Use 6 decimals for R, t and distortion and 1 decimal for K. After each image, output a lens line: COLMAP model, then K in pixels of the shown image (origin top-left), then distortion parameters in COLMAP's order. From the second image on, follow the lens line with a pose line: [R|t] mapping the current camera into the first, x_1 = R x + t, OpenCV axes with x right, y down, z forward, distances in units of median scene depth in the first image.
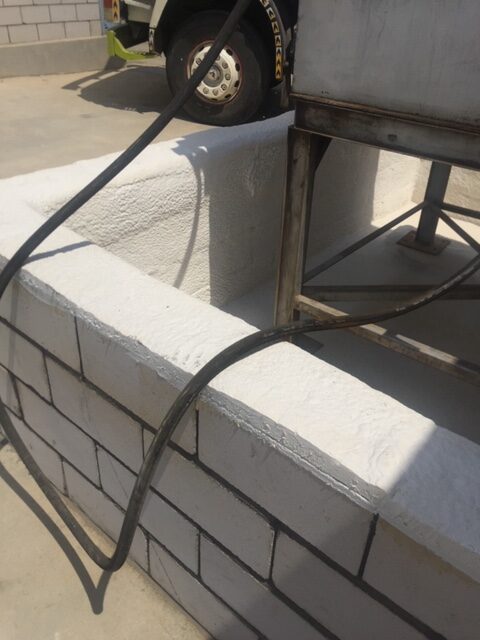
lens RADIAL K [[545.6, 0, 259.1], [0, 545.6, 324.2], [0, 0, 1]] dist [0.073131, -0.095994]
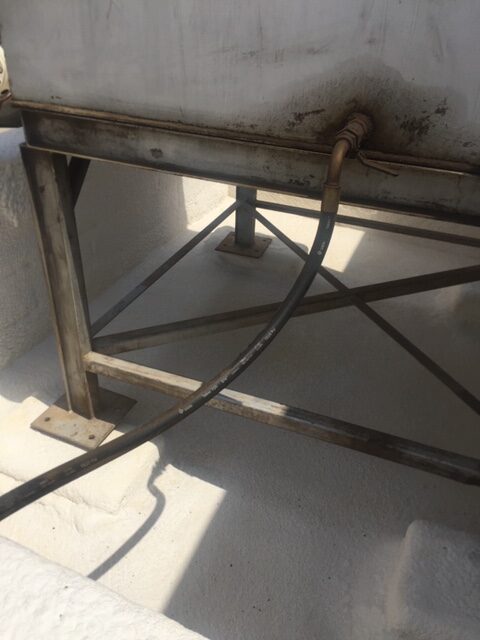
lens RADIAL K [[545.6, 0, 247.3], [0, 545.6, 324.5], [0, 0, 1]] dist [0.073131, -0.095994]
pose [[0.959256, -0.165532, 0.228969, 0.135076], [0.158595, 0.986152, 0.048502, -0.110312], [-0.233827, -0.010213, 0.972225, 0.209374]]
